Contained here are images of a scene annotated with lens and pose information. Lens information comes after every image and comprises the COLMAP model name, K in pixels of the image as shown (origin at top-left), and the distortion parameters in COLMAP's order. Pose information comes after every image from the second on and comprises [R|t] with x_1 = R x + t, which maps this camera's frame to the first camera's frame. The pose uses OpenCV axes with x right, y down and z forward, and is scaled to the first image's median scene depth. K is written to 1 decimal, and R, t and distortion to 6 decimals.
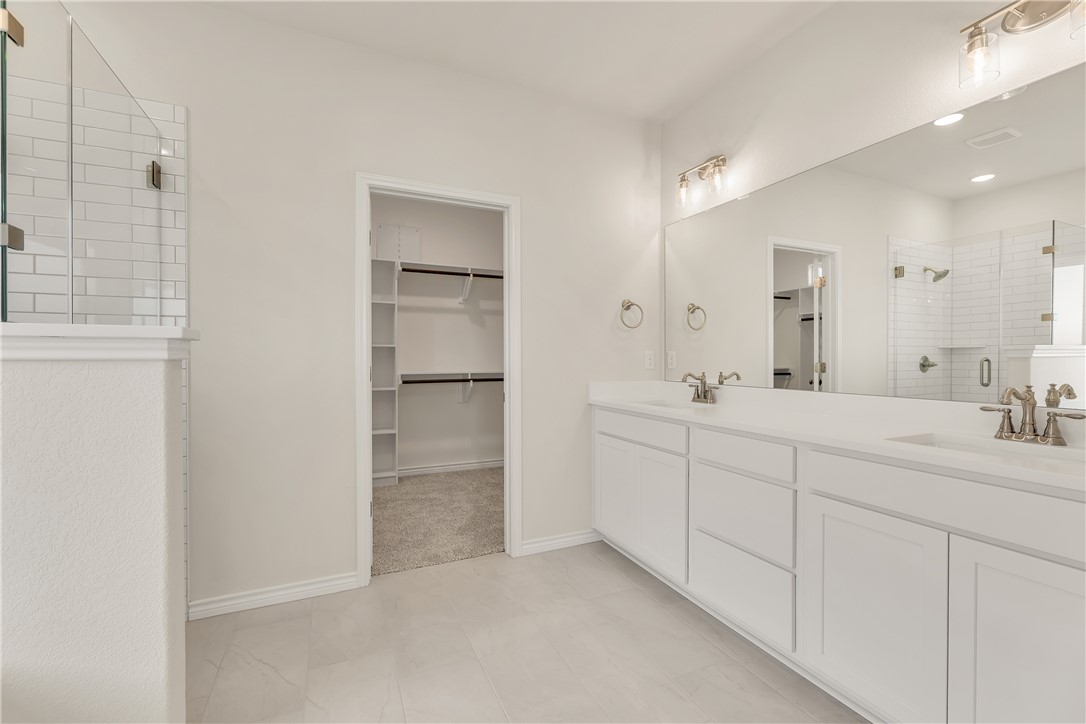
lens RADIAL K [[451.2, 0, 540.7], [0, 451.2, 359.9], [0, 0, 1]] dist [-0.000418, -0.000033]
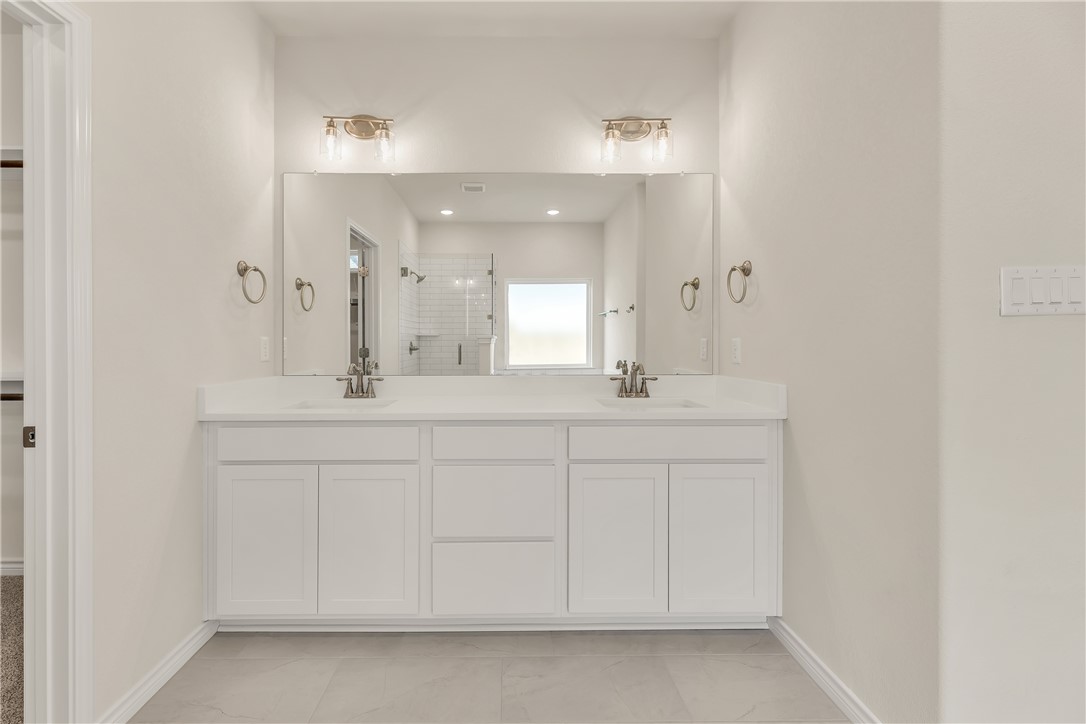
lens RADIAL K [[447.1, 0, 540.5], [0, 447.1, 341.5], [0, 0, 1]] dist [-0.031657, -0.000119]
pose [[0.409000, 0.000470, 0.912534, -0.230266], [0.005665, 0.999979, -0.003055, -0.006121], [-0.912517, 0.006419, 0.408989, 0.307547]]
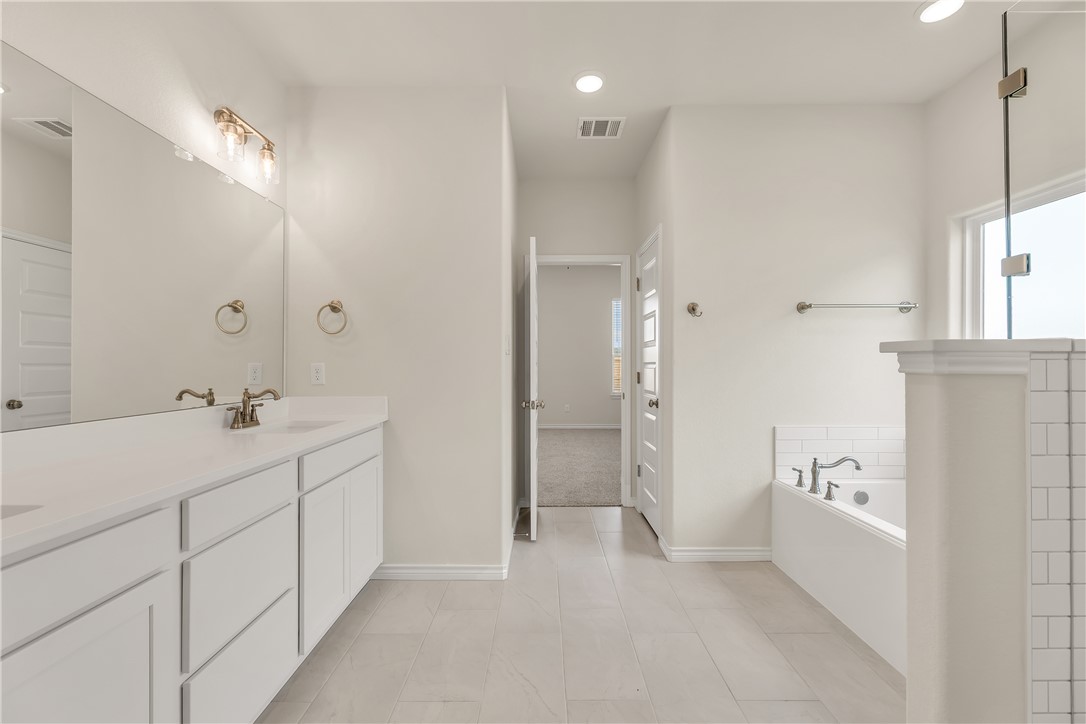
lens RADIAL K [[451.2, 0, 540.7], [0, 451.2, 359.9], [0, 0, 1]] dist [-0.000418, -0.000033]
pose [[-0.906667, 0.004364, 0.421824, -0.189133], [0.003297, 0.999989, -0.003258, -0.013892], [-0.421834, -0.001563, -0.906672, 0.906624]]
